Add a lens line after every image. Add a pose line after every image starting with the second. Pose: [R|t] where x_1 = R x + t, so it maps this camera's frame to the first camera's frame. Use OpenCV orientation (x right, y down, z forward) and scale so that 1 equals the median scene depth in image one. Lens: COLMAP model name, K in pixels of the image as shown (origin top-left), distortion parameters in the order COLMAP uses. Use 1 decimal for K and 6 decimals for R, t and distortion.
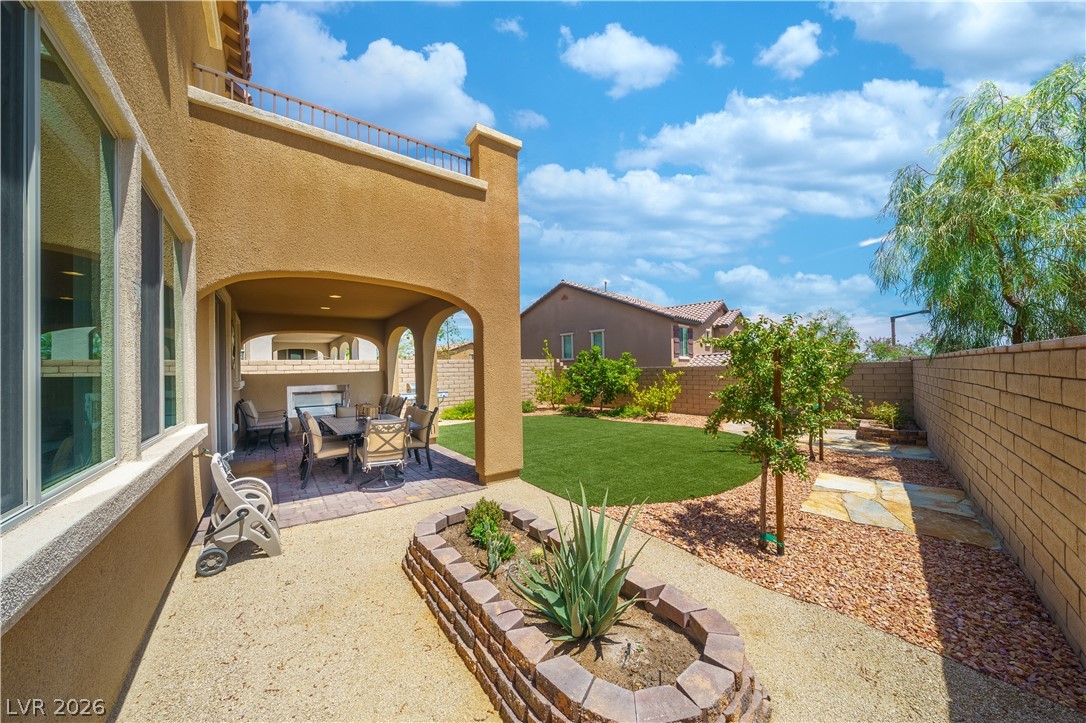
lens RADIAL K [[372.7, 0, 542.3], [0, 372.7, 365.5], [0, 0, 1]] dist [-0.002445, -0.000296]
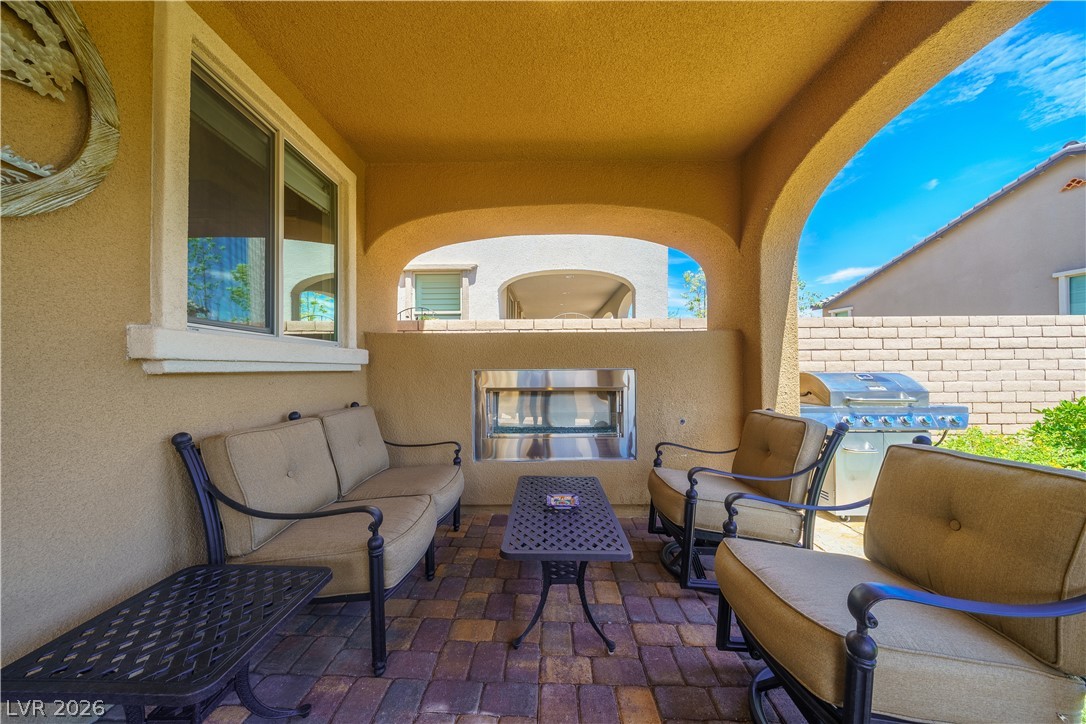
lens RADIAL K [[372.7, 0, 542.3], [0, 372.7, 366.0], [0, 0, 1]] dist [-0.002445, -0.000296]
pose [[0.801966, 0.013761, -0.597211, -0.313860], [-0.004585, 0.999847, 0.016883, 0.034365], [0.597352, -0.010801, 0.801907, 0.560577]]
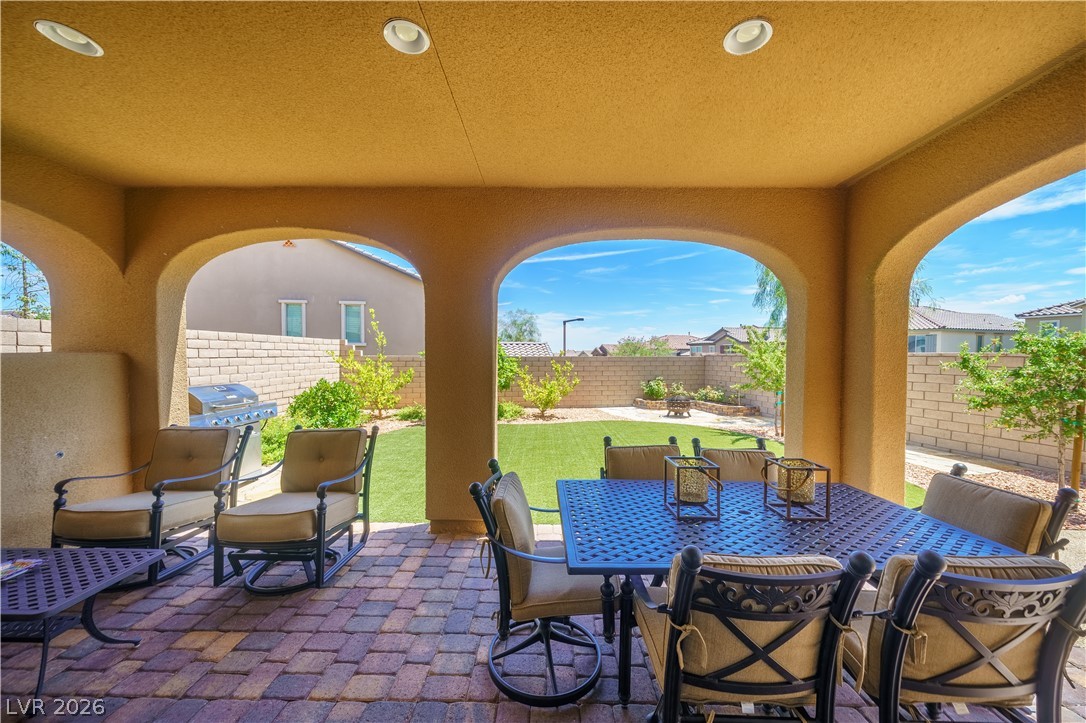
lens RADIAL K [[390.7, 0, 538.8], [0, 390.7, 362.6], [0, 0, 1]] dist [-0.000974, -0.000097]
pose [[0.603426, 0.007825, 0.797381, -0.402421], [-0.026379, 0.999600, 0.010153, 0.009010], [-0.796983, -0.027160, 0.603391, 0.442467]]
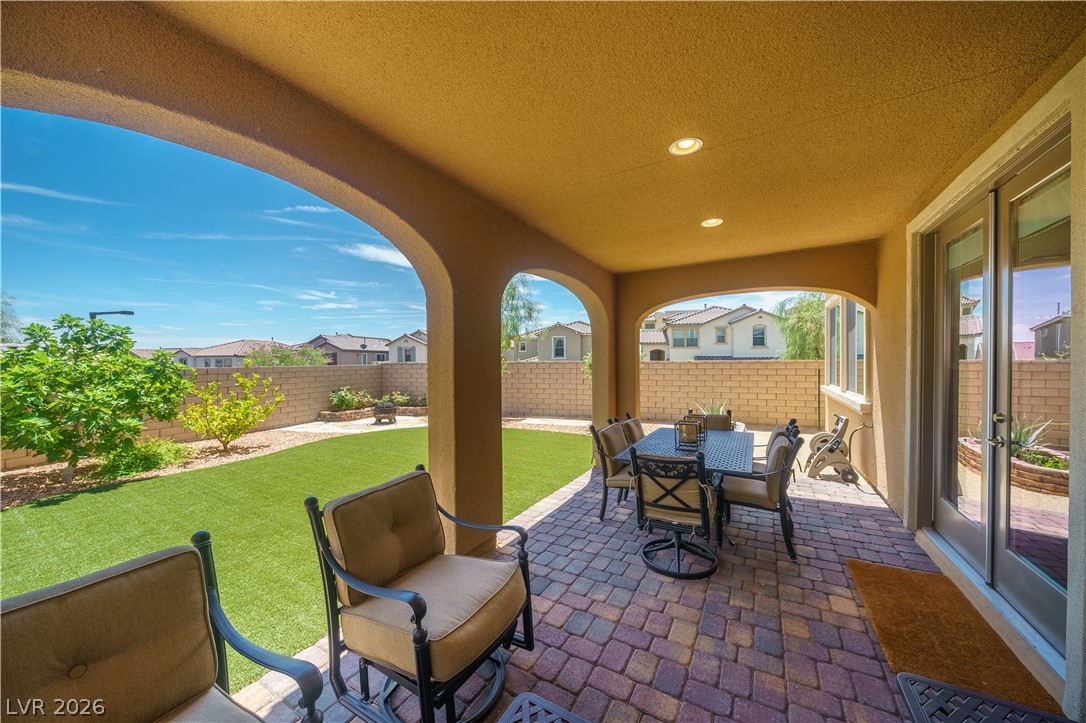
lens RADIAL K [[369.9, 0, 543.0], [0, 369.9, 361.5], [0, 0, 1]] dist [-0.000095, -0.000044]
pose [[-0.389971, 0.023200, 0.920535, -0.452999], [0.002014, 0.999702, -0.024342, 0.009073], [-0.920825, -0.007639, -0.389901, 0.712590]]
